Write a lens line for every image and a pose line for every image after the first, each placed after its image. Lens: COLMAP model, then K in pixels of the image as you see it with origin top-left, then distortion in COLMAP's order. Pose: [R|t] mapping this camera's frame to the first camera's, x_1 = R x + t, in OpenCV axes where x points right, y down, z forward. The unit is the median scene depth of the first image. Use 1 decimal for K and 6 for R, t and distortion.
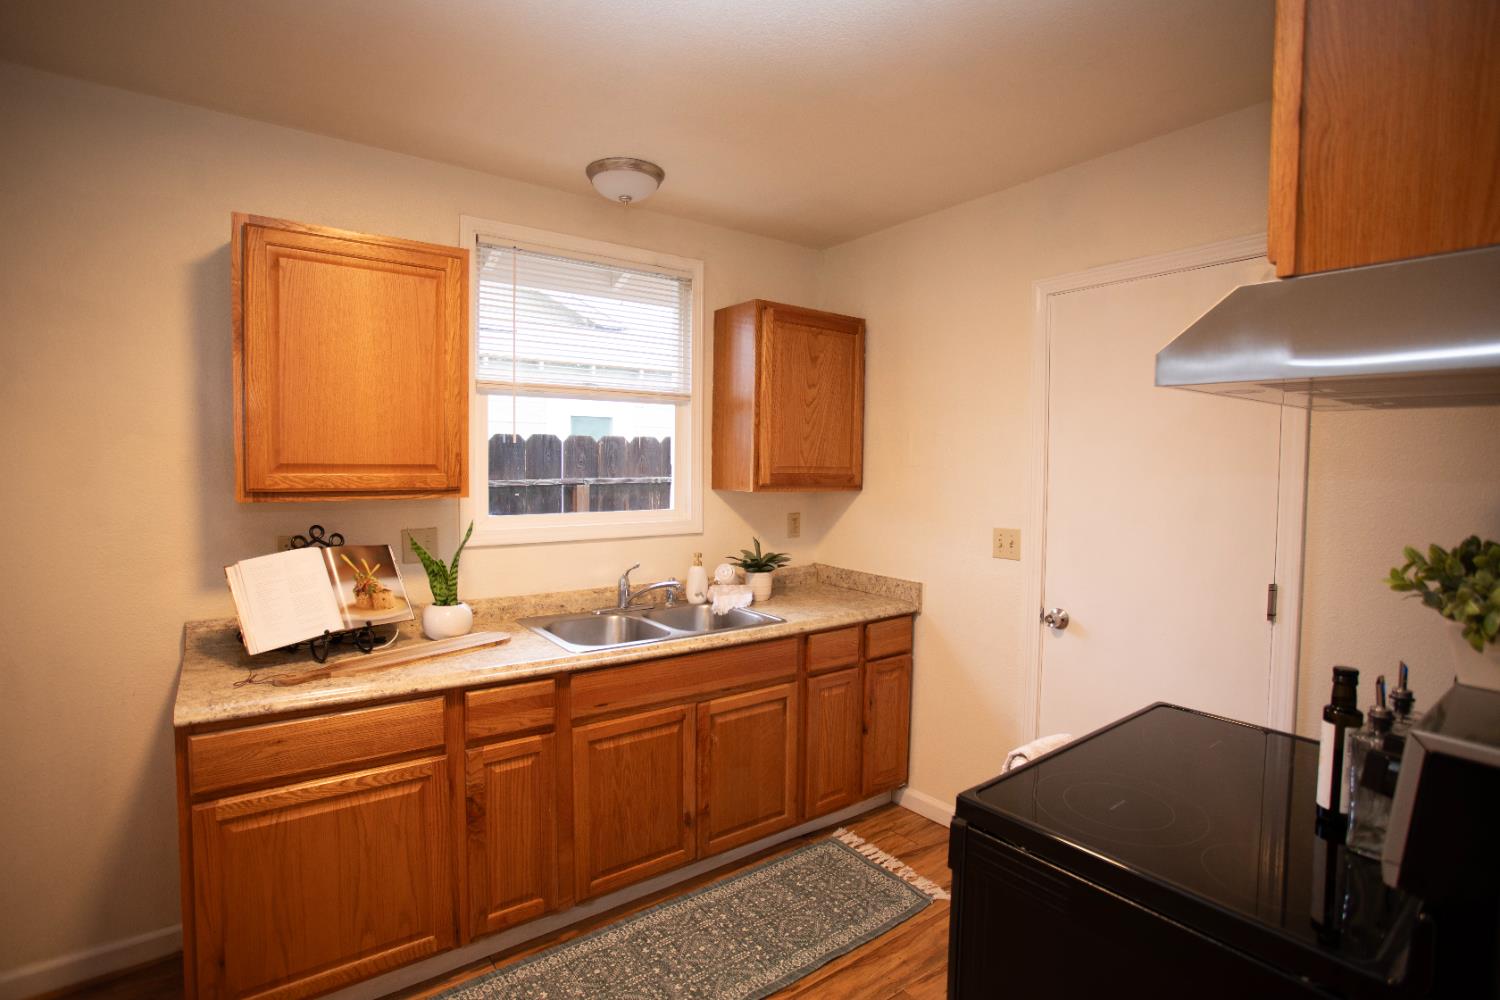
lens RADIAL K [[747.0, 0, 759.2], [0, 747.0, 496.8], [0, 0, 1]] dist [-0.053536, 0.018149]
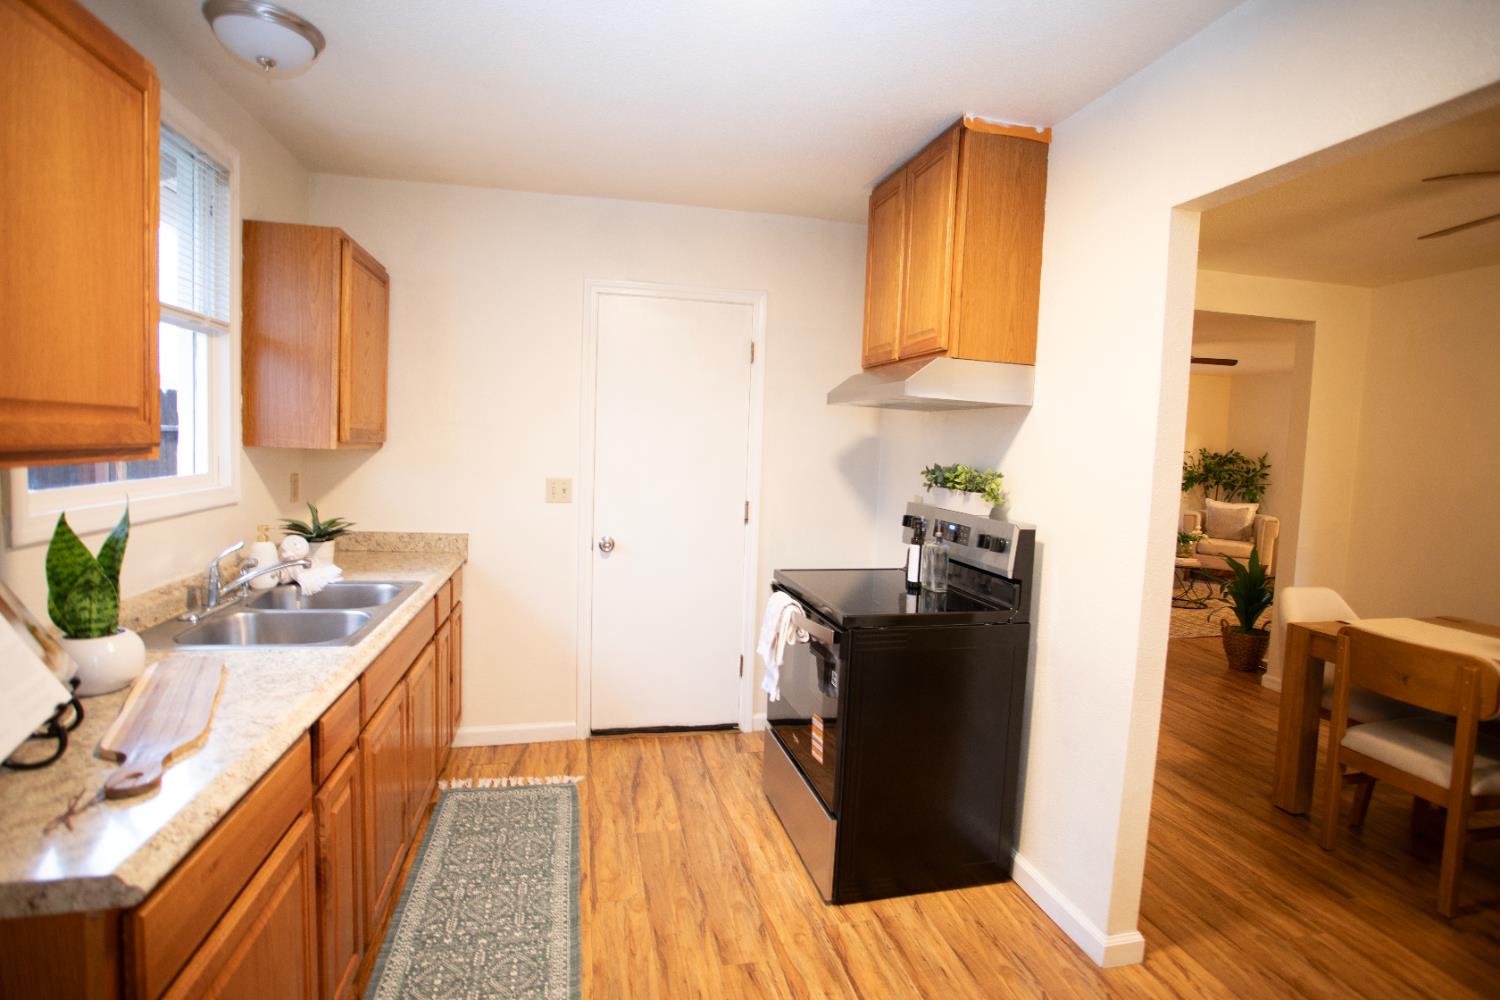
lens RADIAL K [[747.0, 0, 754.7], [0, 747.0, 498.0], [0, 0, 1]] dist [-0.053536, 0.018149]
pose [[0.382102, -0.062638, 0.921995, -0.681289], [0.006703, 0.997862, 0.065014, -0.002269], [-0.924096, -0.018662, 0.381705, 0.241068]]
